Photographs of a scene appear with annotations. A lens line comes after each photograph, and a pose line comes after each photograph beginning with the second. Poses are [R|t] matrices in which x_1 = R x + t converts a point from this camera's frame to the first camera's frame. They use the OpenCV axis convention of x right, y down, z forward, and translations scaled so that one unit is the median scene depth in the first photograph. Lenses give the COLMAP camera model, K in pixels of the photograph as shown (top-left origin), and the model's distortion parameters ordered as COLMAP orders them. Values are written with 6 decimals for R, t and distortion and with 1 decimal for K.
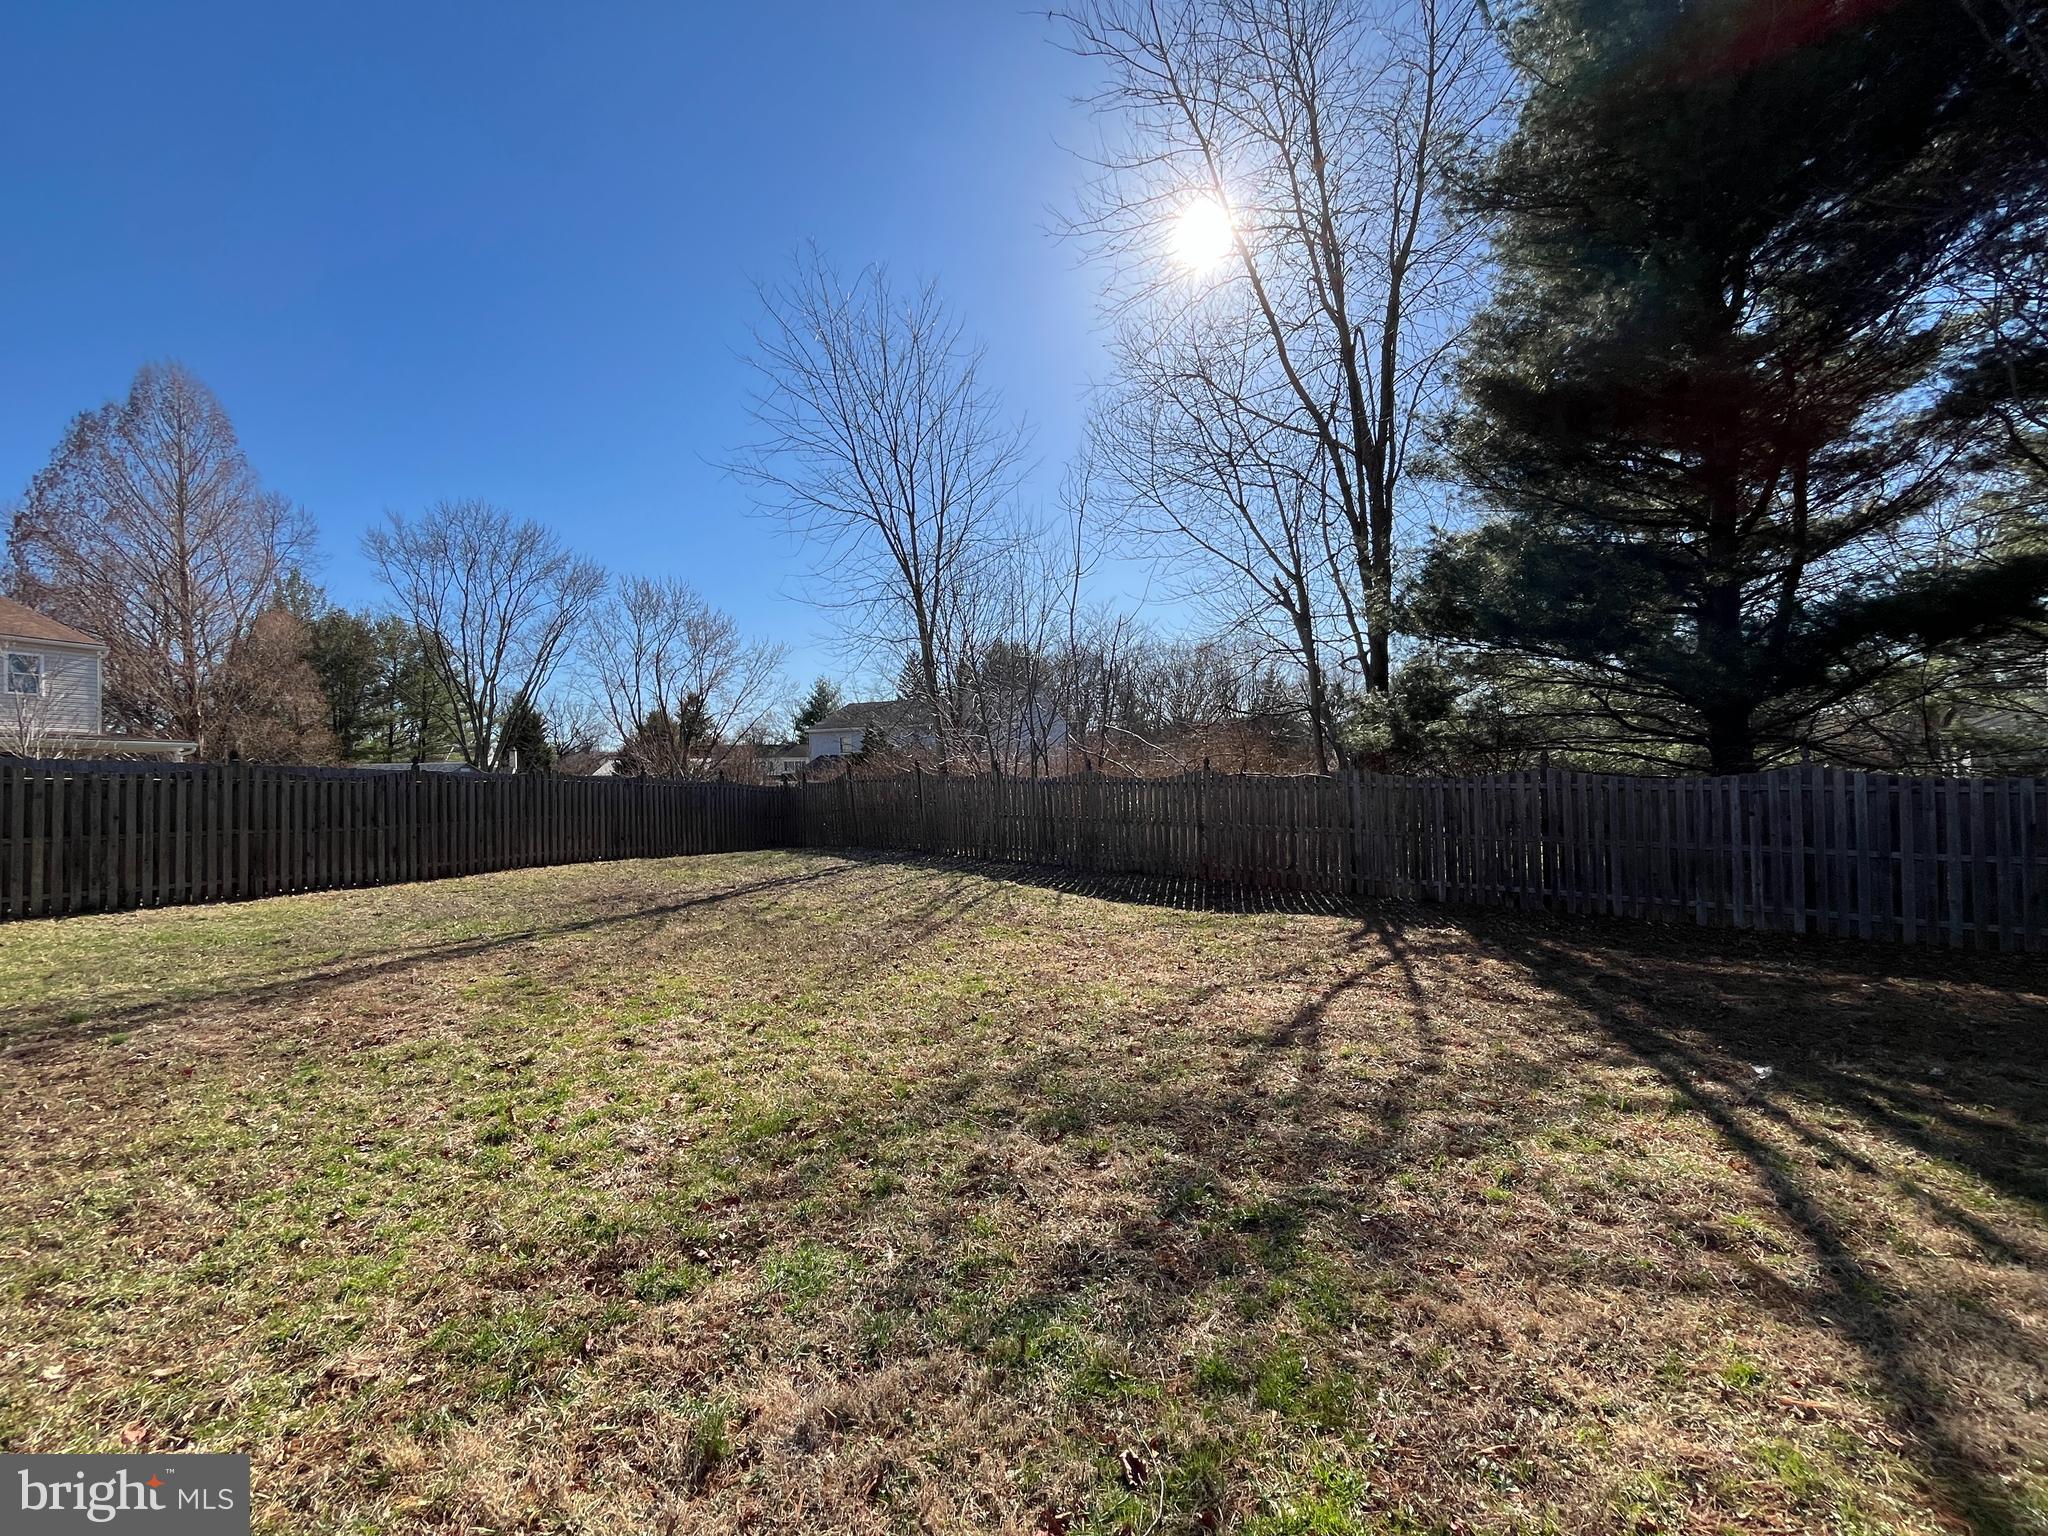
lens RADIAL K [[824.8, 0, 1020.4], [0, 824.8, 776.8], [0, 0, 1]] dist [-0.000230, -0.000717]
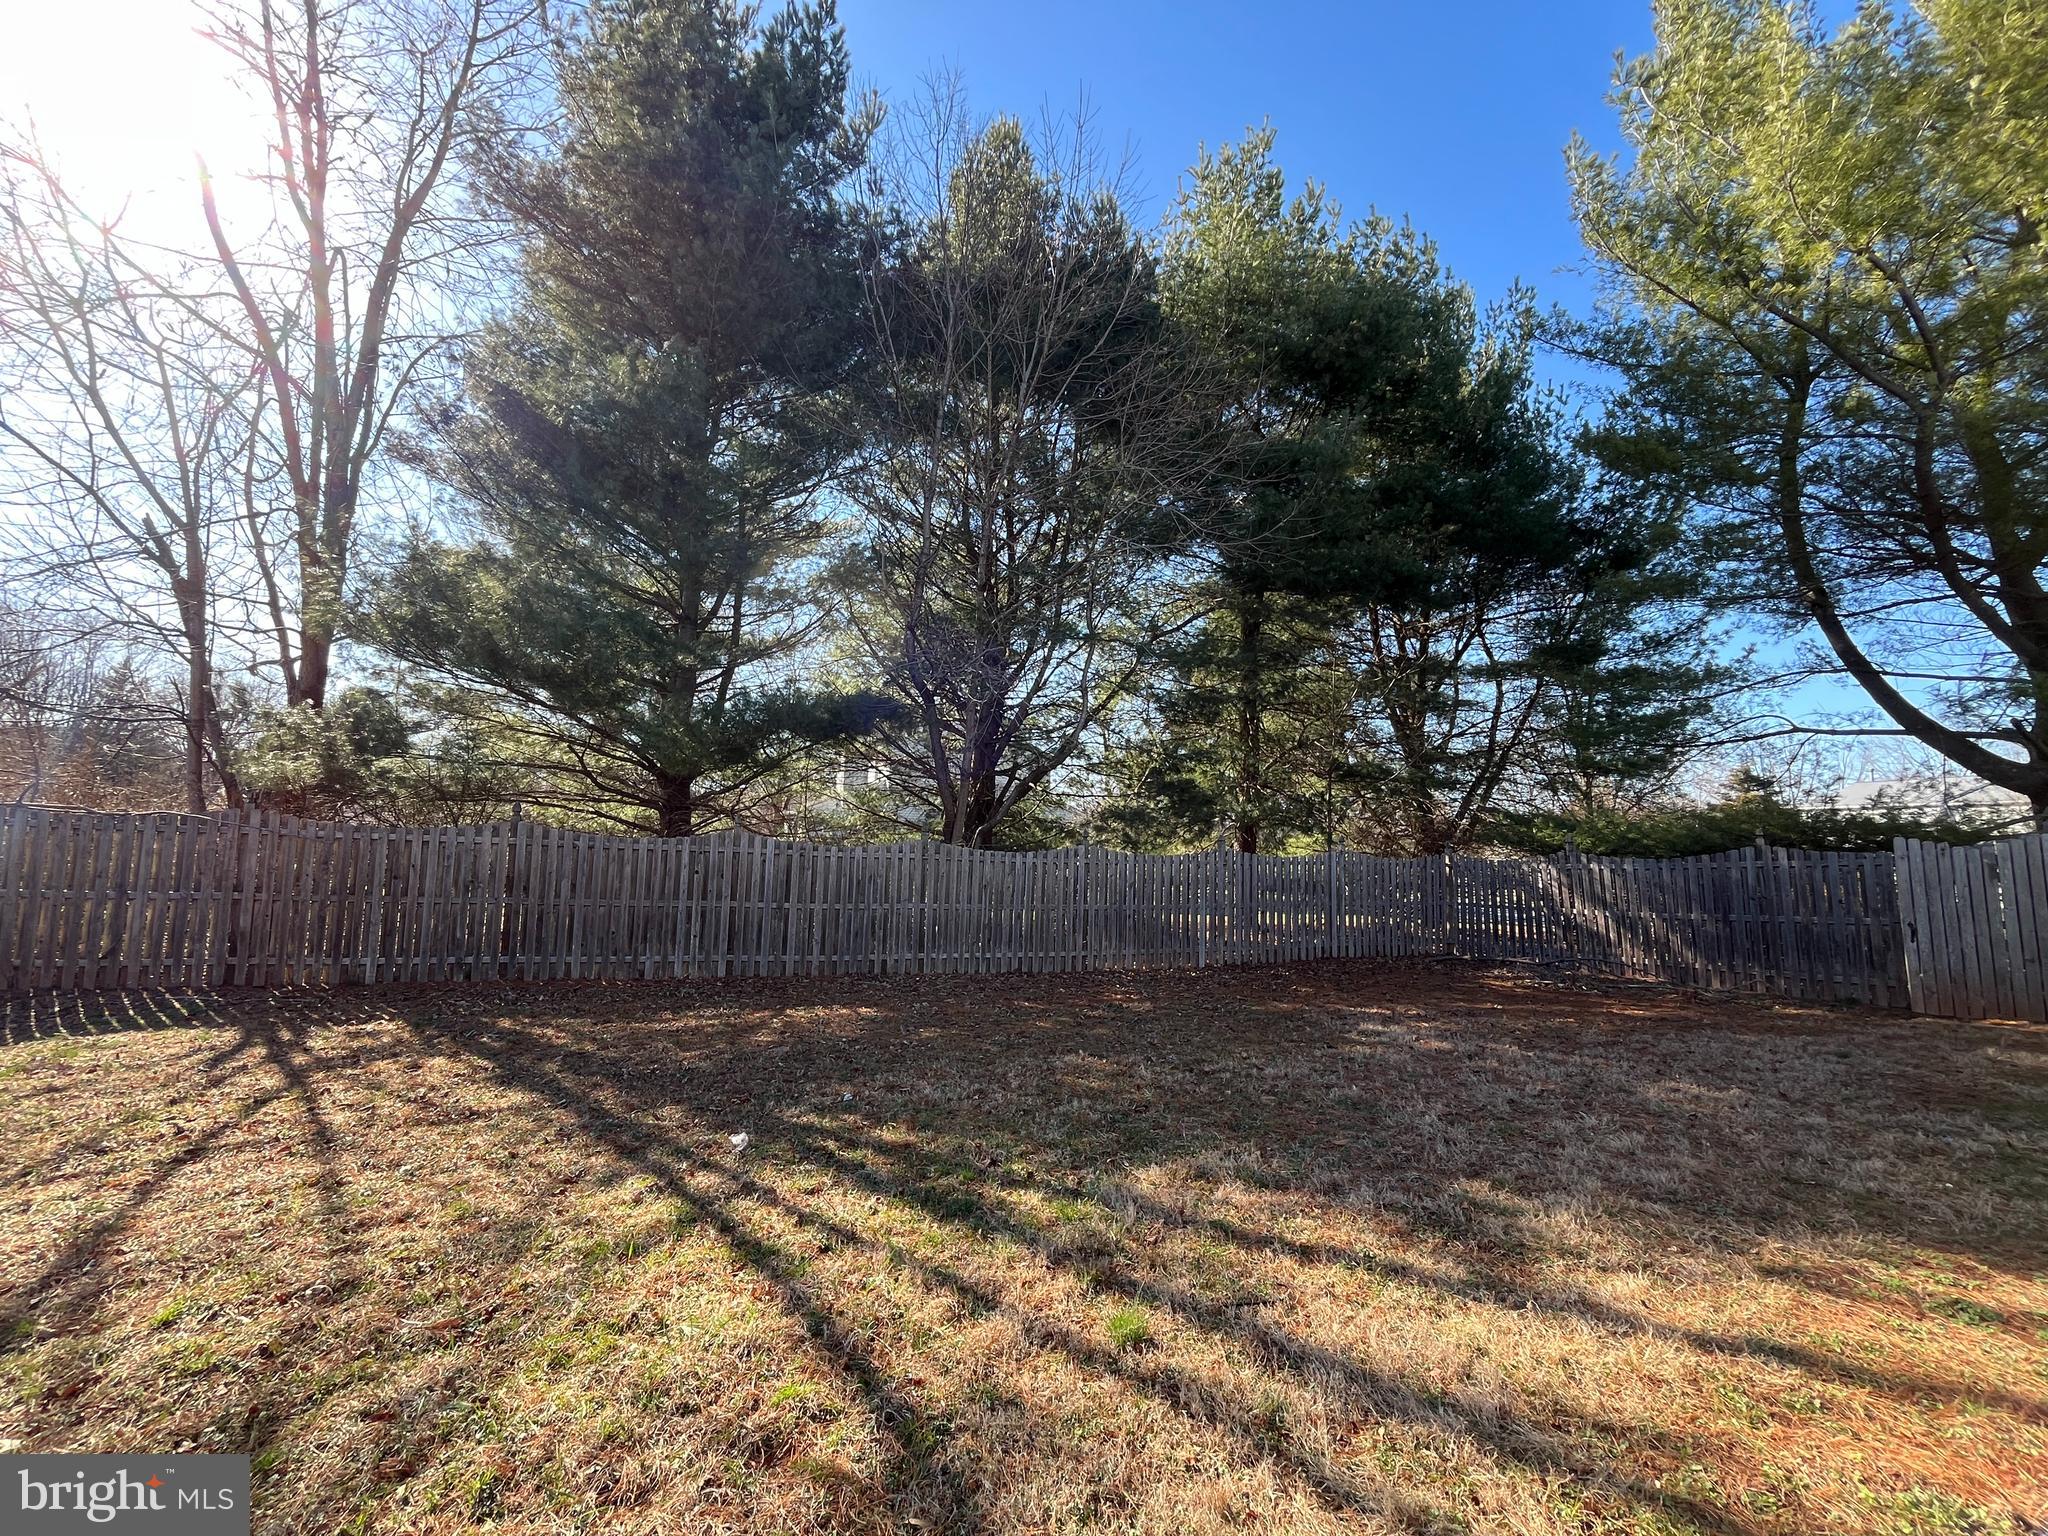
lens RADIAL K [[824.8, 0, 1018.9], [0, 824.8, 765.9], [0, 0, 1]] dist [-0.000230, -0.000717]
pose [[0.421751, 0.115416, 0.899336, 0.050145], [-0.041969, 0.993287, -0.107792, 0.003590], [-0.905740, 0.007717, 0.423764, 0.127695]]
